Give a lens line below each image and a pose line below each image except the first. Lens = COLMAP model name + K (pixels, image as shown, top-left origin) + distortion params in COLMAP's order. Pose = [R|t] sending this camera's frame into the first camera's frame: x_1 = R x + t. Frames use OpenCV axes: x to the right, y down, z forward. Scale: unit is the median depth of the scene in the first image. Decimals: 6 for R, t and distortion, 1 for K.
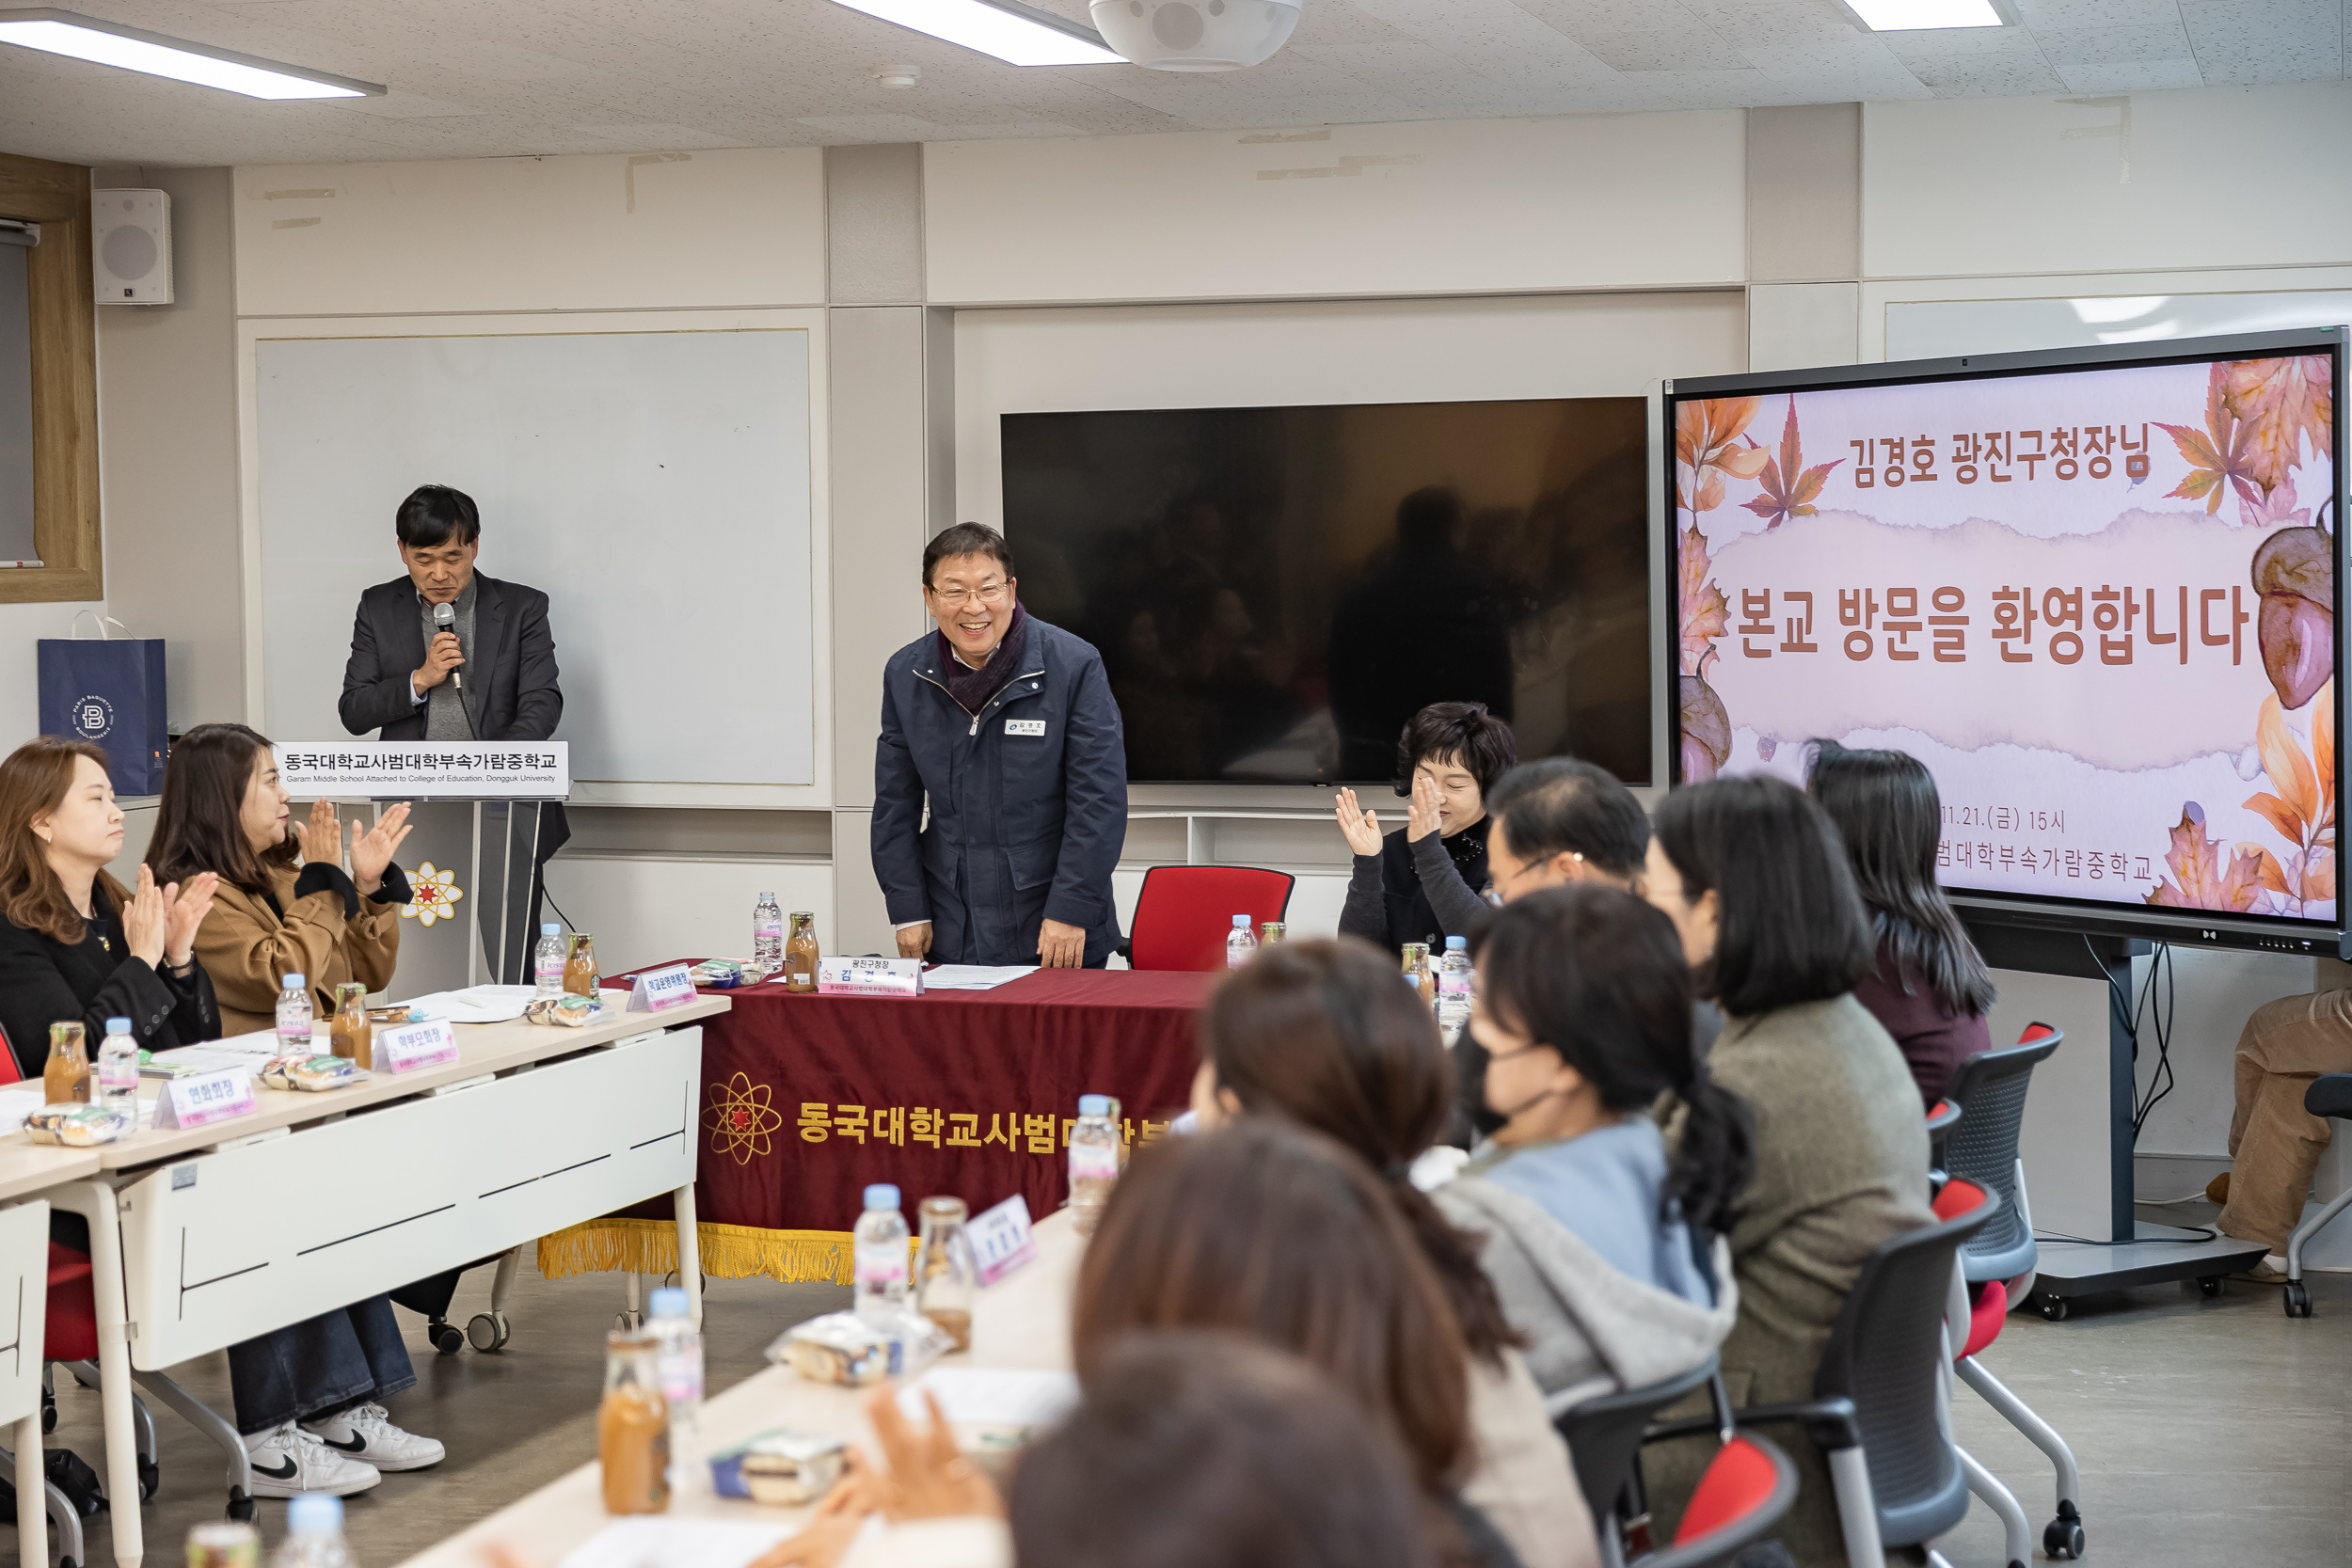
lens RADIAL K [[3720.4, 0, 1171.2], [0, 3720.4, 813.6], [0, 0, 1]] dist [0.041837, 0.000000]
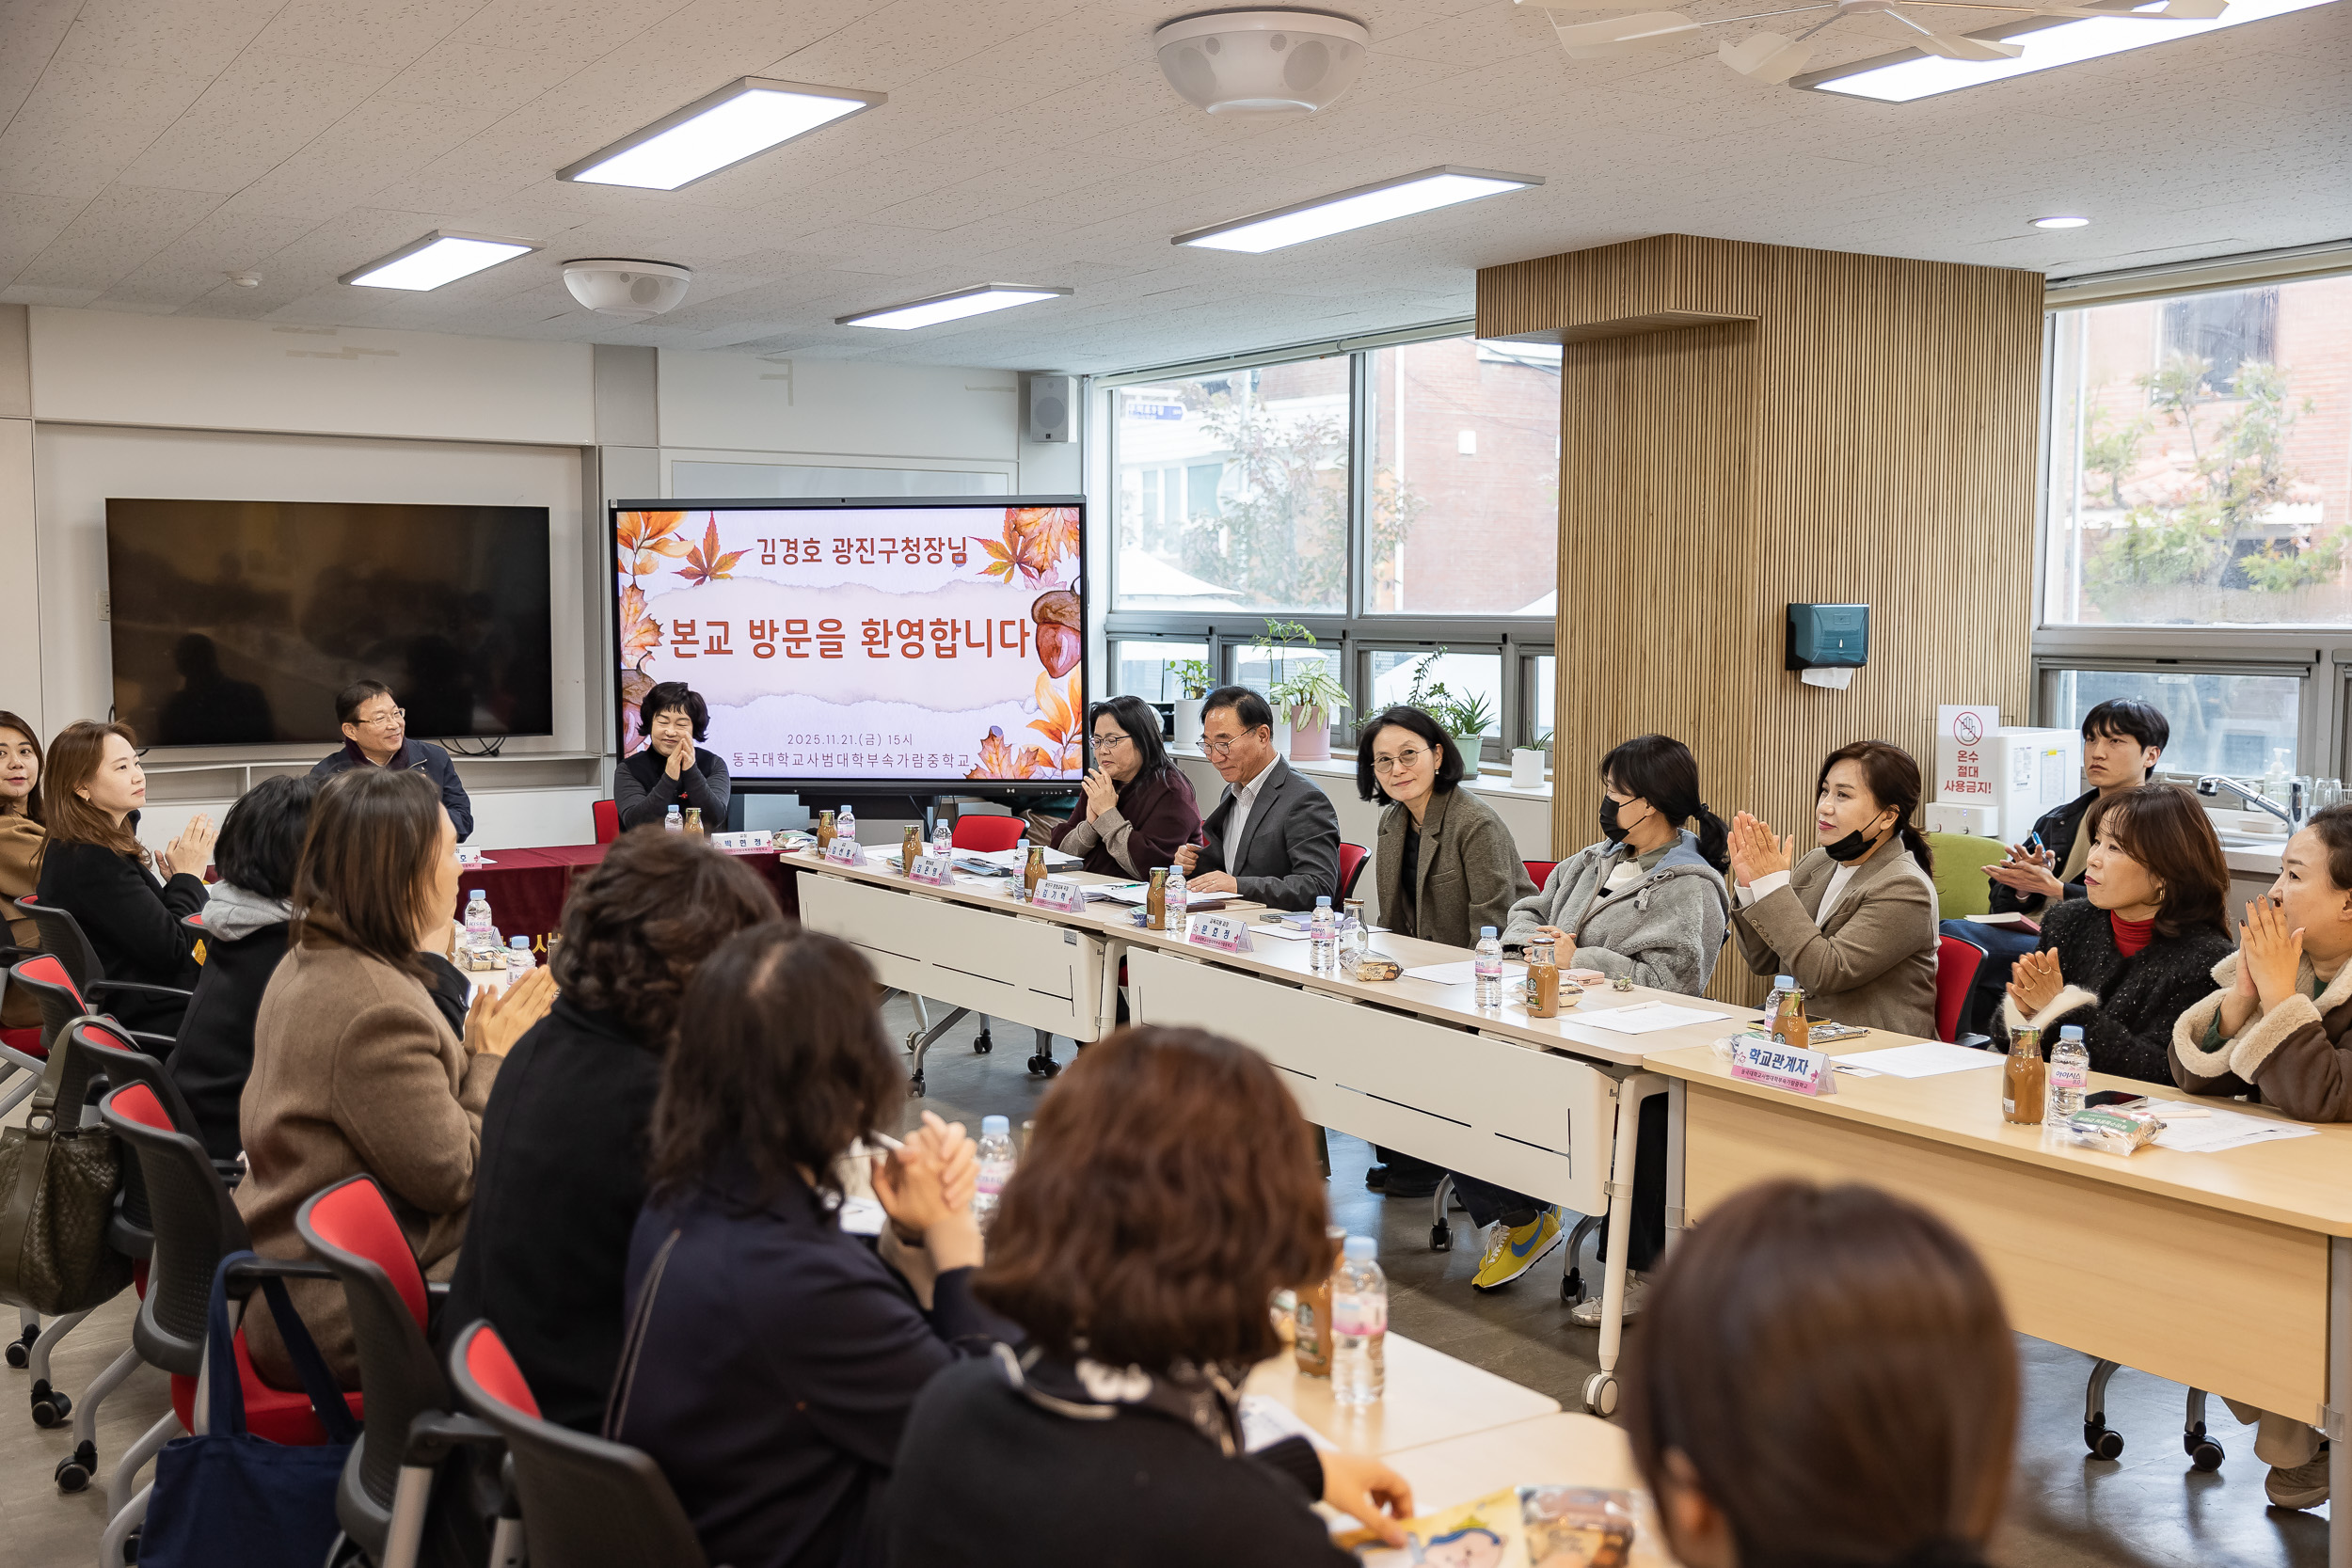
lens RADIAL K [[2318.6, 0, 1167.9], [0, 2318.6, 785.1], [0, 0, 1]] dist [0.030030, 0.000000]
pose [[0.654115, -0.050344, 0.754718, -0.605136], [0.044846, 0.998609, 0.027745, -0.001651], [-0.755064, 0.015698, 0.655463, 0.106812]]
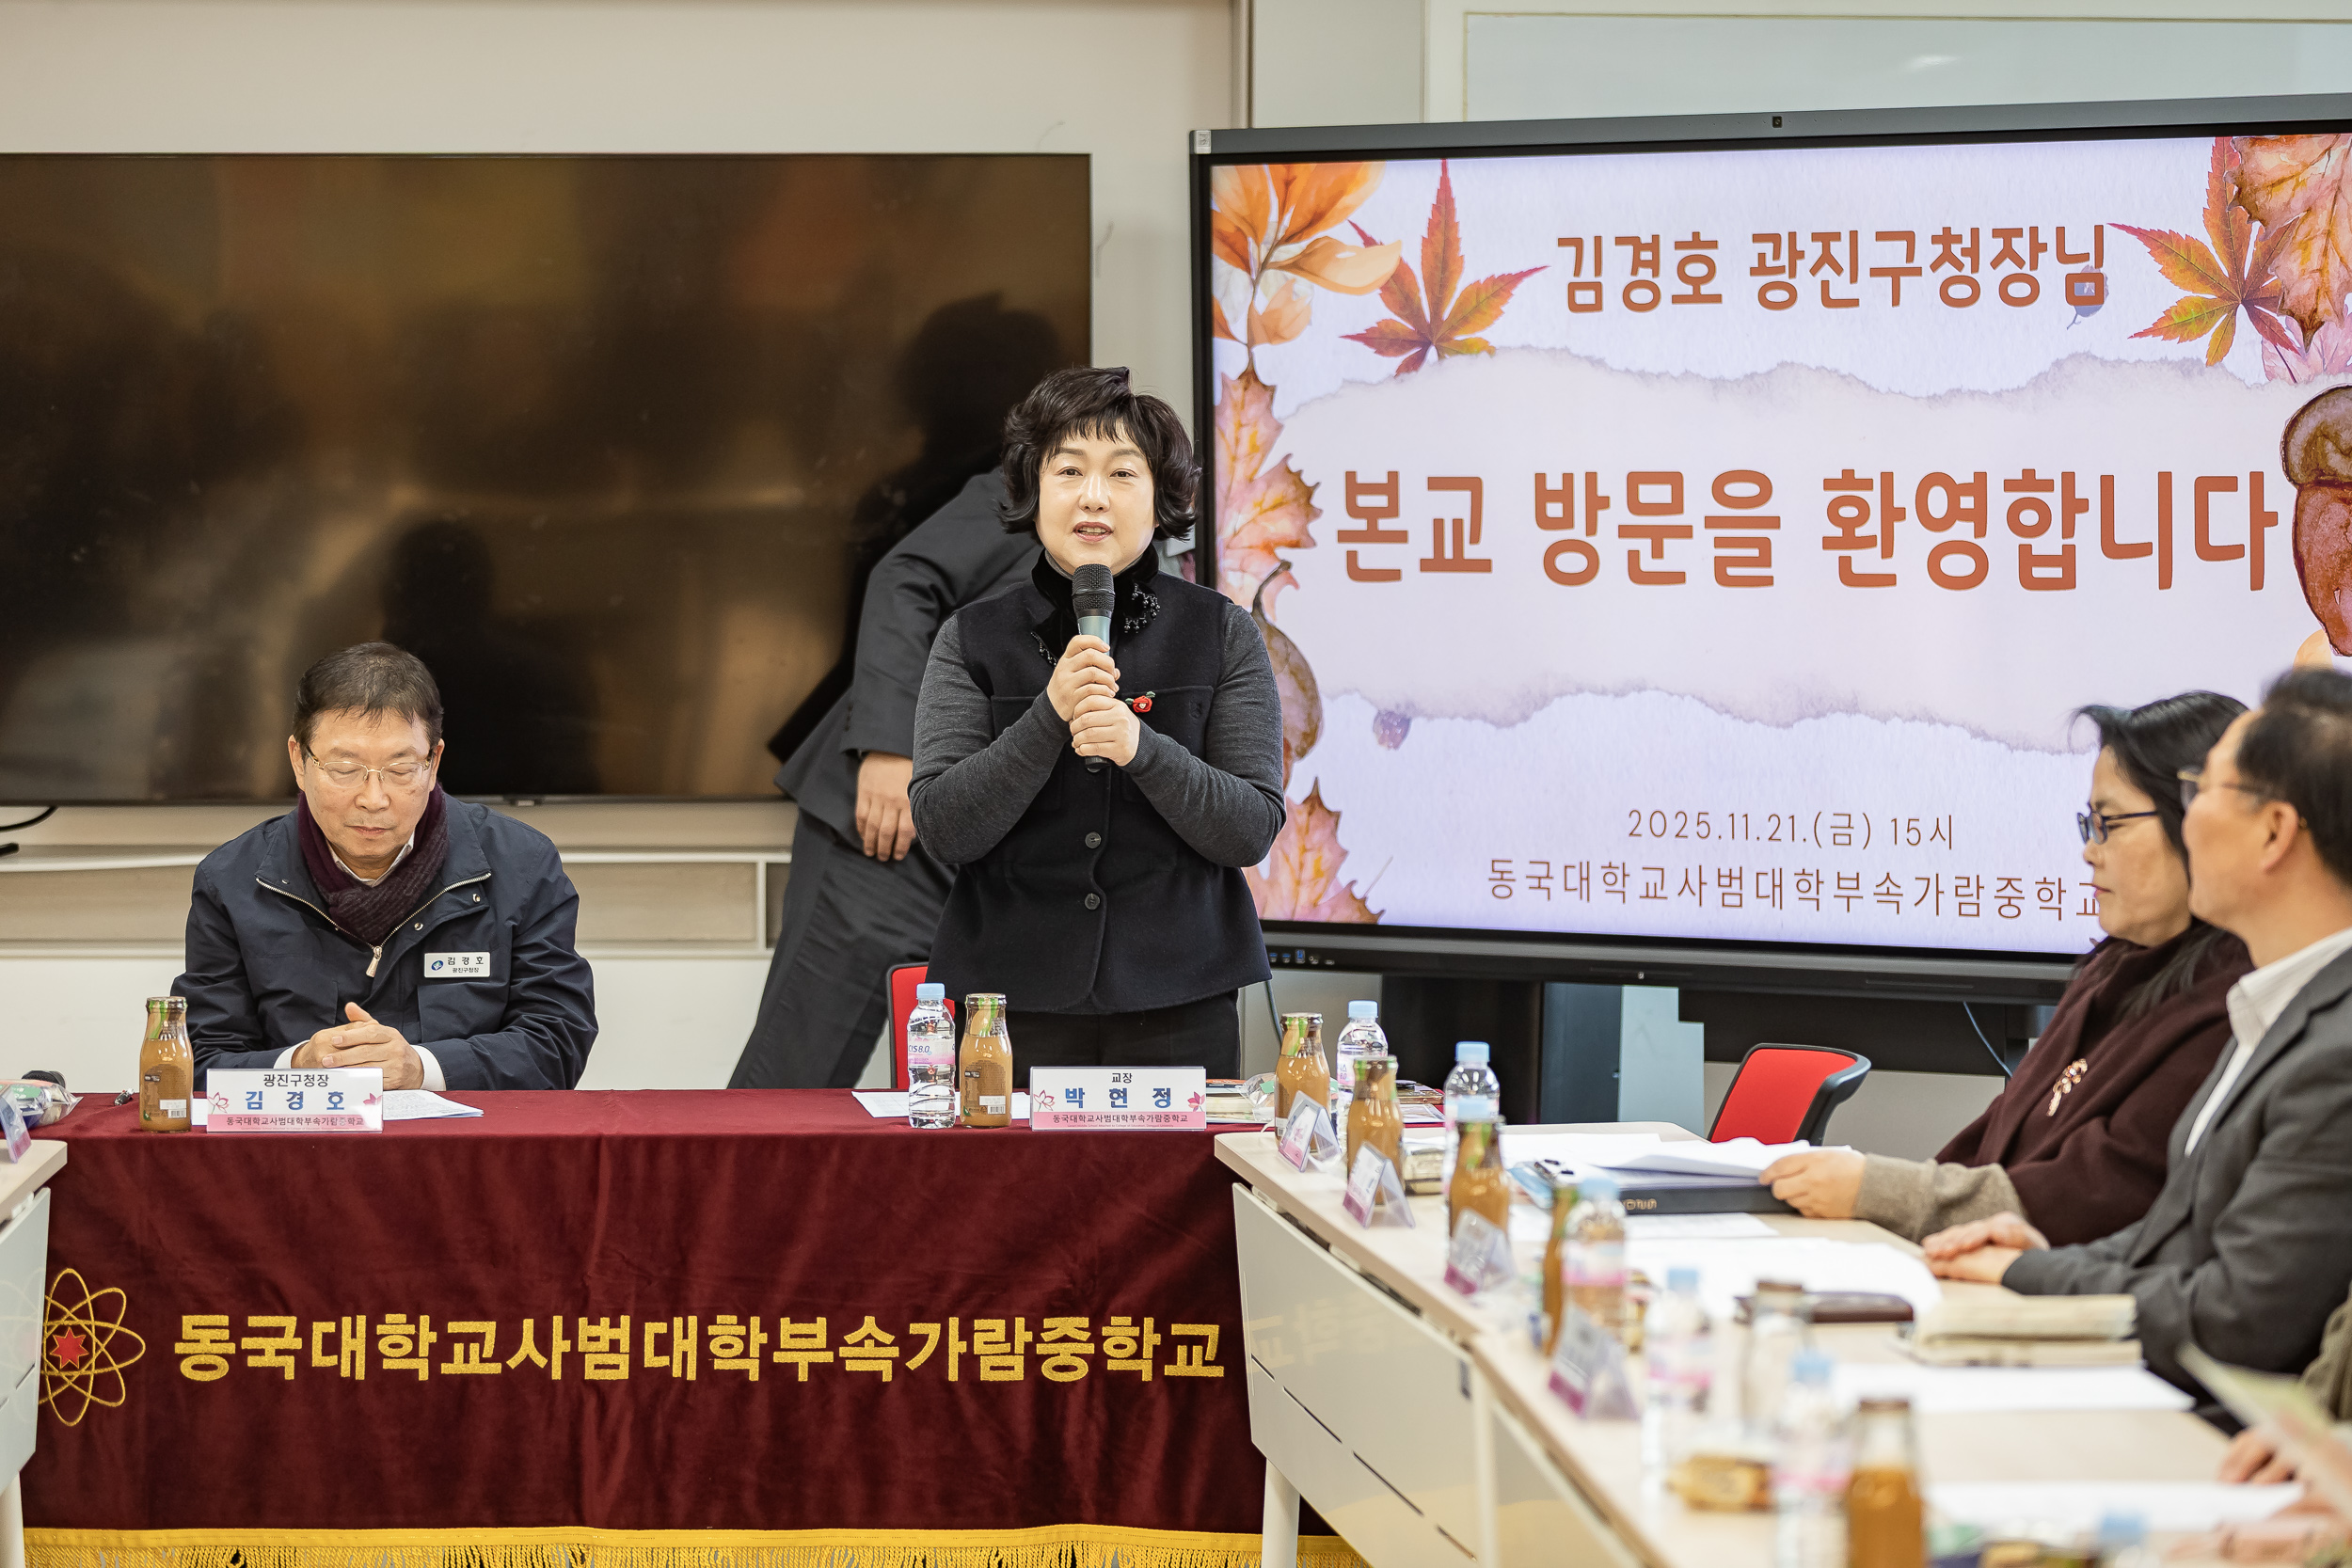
lens RADIAL K [[7743.7, 0, 1226.6], [0, 7743.7, 809.5], [0, 0, 1]] dist [0.047487, 0.000000]
pose [[0.926910, -0.008705, 0.375182, -0.394959], [0.015736, 0.999753, -0.015680, 0.017927], [-0.374953, 0.020438, 0.926819, -0.210132]]
